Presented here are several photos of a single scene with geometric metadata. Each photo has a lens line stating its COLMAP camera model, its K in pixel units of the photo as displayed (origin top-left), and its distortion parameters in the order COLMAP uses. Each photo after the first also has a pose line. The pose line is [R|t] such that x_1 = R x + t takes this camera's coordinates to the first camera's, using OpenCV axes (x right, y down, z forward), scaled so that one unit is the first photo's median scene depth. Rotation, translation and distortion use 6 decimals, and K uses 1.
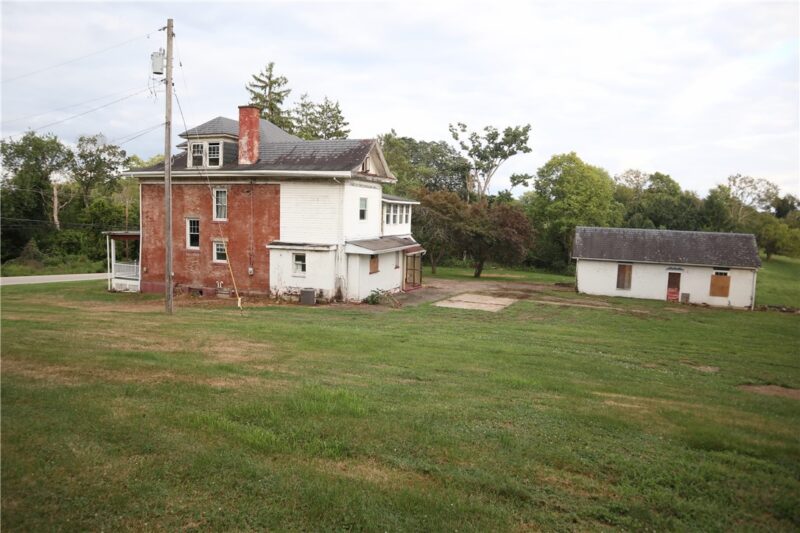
lens RADIAL K [[551.4, 0, 401.2], [0, 551.4, 266.1], [0, 0, 1]] dist [-0.098587, 0.017093]
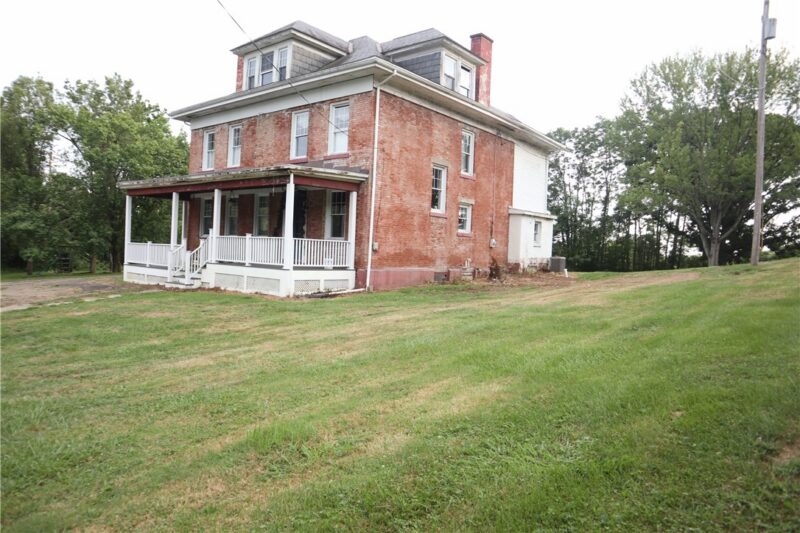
lens RADIAL K [[551.4, 0, 402.0], [0, 551.4, 260.6], [0, 0, 1]] dist [-0.098587, 0.017093]
pose [[0.319433, -0.029452, 0.947151, -1.052906], [0.063408, 0.997941, 0.009646, 0.018058], [-0.945485, 0.056975, 0.320643, 0.849839]]
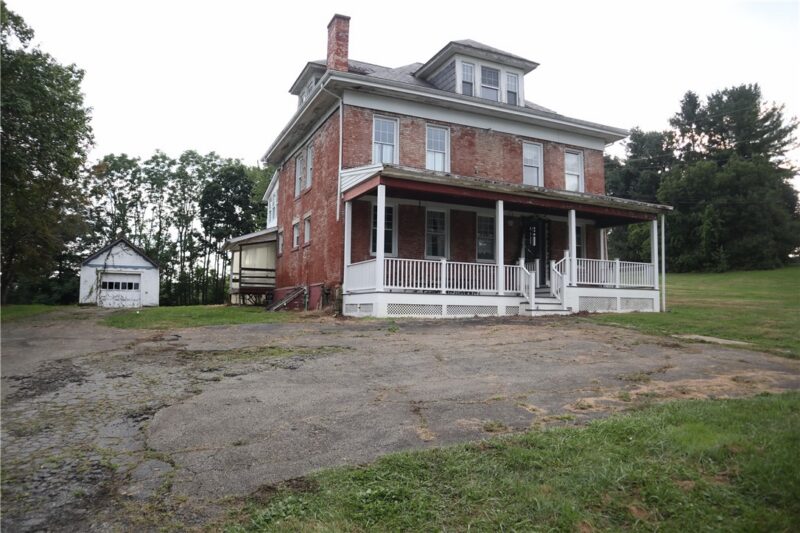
lens RADIAL K [[551.4, 0, 399.8], [0, 551.4, 269.3], [0, 0, 1]] dist [-0.098587, 0.017093]
pose [[-0.711833, 0.022553, 0.701987, -0.823828], [0.043735, 0.998968, 0.012254, -0.019862], [-0.700986, 0.039424, -0.712084, 1.774097]]
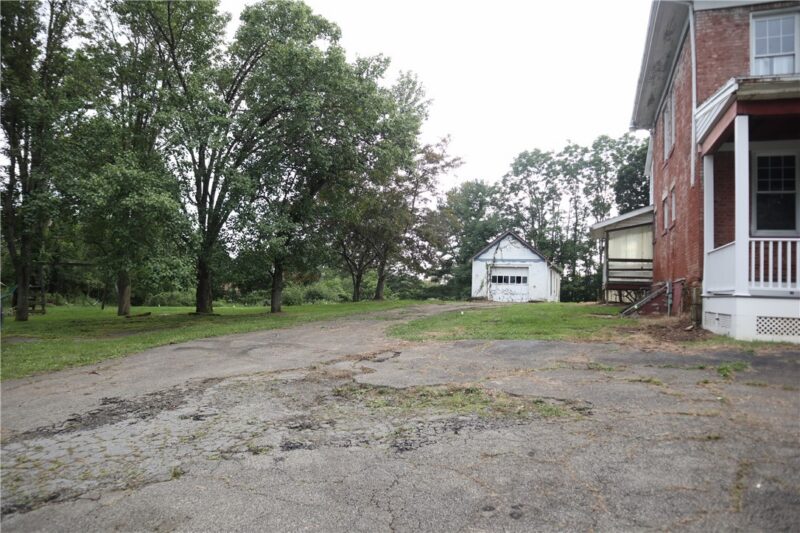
lens RADIAL K [[551.4, 0, 399.7], [0, 551.4, 261.8], [0, 0, 1]] dist [-0.098587, 0.017093]
pose [[-0.015643, 0.029413, 0.999445, -0.758496], [0.066196, 0.997405, -0.028317, -0.017078], [-0.997684, 0.065716, -0.017549, 1.651024]]
